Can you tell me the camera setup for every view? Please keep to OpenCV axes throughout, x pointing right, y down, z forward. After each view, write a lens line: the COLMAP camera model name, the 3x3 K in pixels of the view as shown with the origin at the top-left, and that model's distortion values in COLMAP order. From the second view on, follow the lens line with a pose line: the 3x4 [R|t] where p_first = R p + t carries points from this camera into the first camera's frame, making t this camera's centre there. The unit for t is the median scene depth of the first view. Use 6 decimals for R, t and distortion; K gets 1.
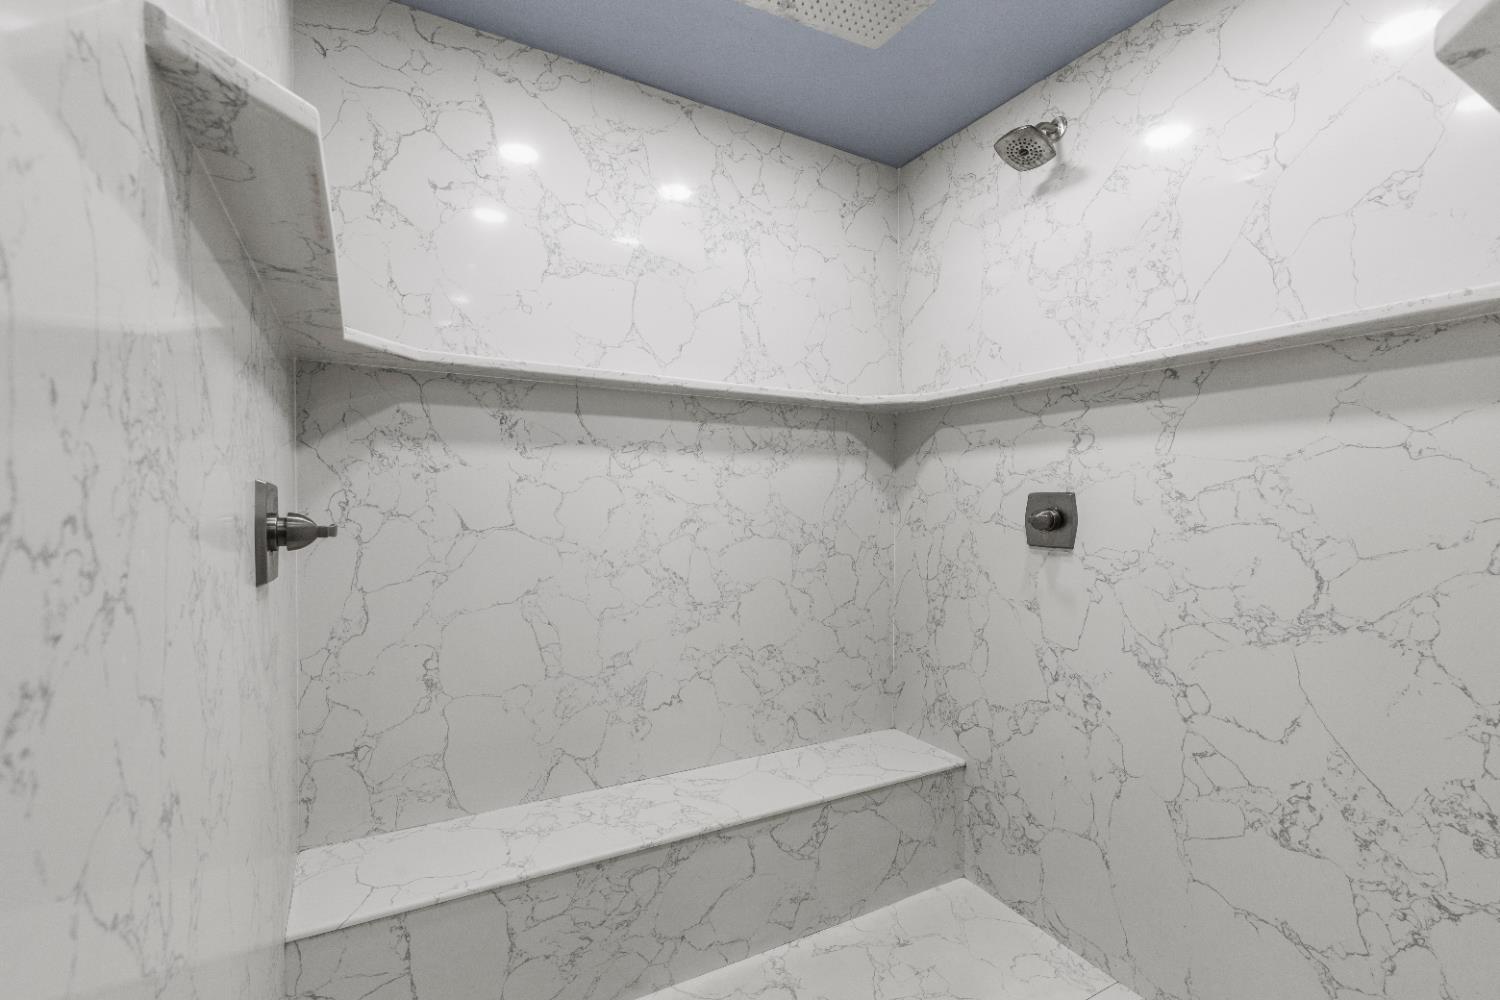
lens RADIAL K [[679.5, 0, 750.4], [0, 679.5, 502.4], [0, 0, 1]] dist [0.000093, -0.001547]
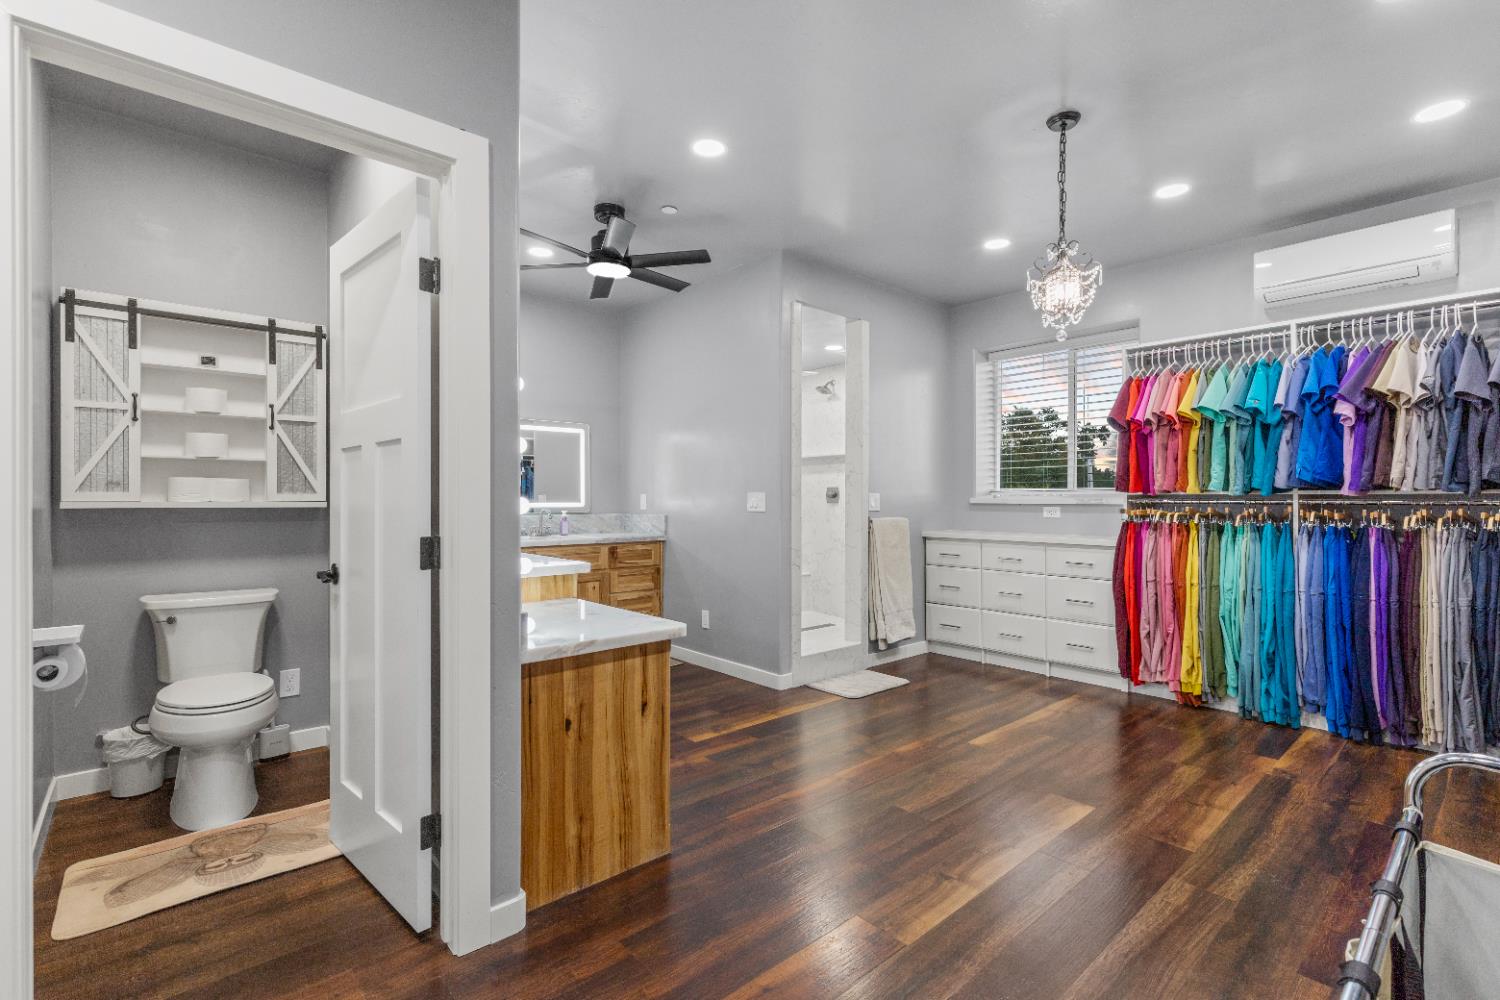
lens RADIAL K [[679.5, 0, 749.6], [0, 679.5, 498.1], [0, 0, 1]] dist [0.000093, -0.001547]
pose [[0.977487, -0.009849, 0.210767, -0.694941], [0.010480, 0.999943, -0.001876, 0.042383], [-0.210737, 0.004043, 0.977534, -2.281069]]
